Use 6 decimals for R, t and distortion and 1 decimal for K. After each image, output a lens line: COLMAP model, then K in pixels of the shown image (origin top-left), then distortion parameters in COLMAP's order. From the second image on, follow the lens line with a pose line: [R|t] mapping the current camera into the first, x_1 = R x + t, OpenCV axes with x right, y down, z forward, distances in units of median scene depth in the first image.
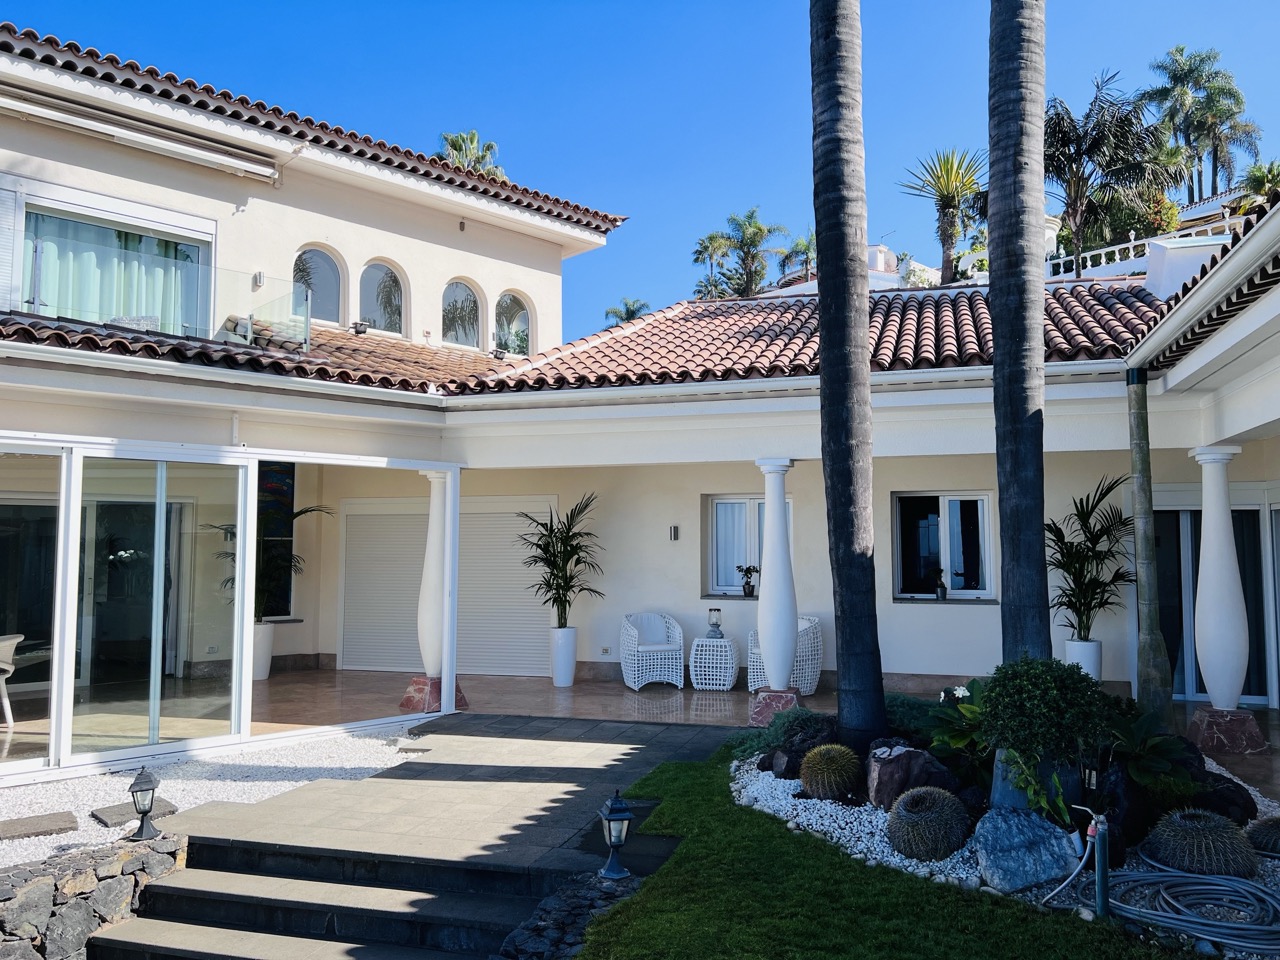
lens RADIAL K [[965.8, 0, 644.8], [0, 965.8, 483.1], [0, 0, 1]] dist [0.065520, -0.080087]
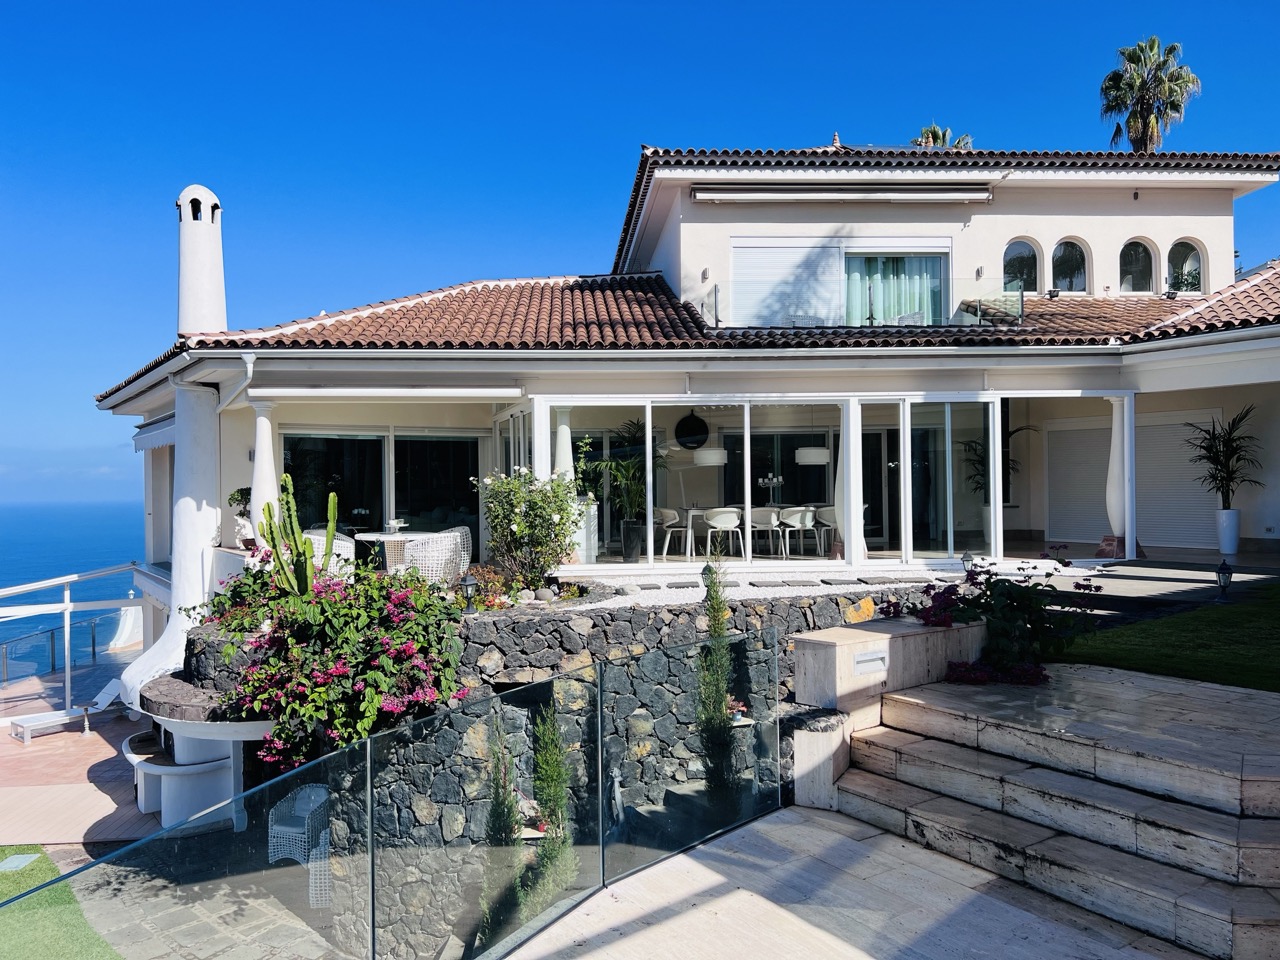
lens RADIAL K [[965.8, 0, 644.8], [0, 965.8, 483.1], [0, 0, 1]] dist [0.065520, -0.080087]
pose [[0.785155, -0.011795, -0.619187, 0.114315], [0.056797, 0.996976, 0.053029, -0.000603], [0.616689, -0.076804, 0.783451, -0.504660]]
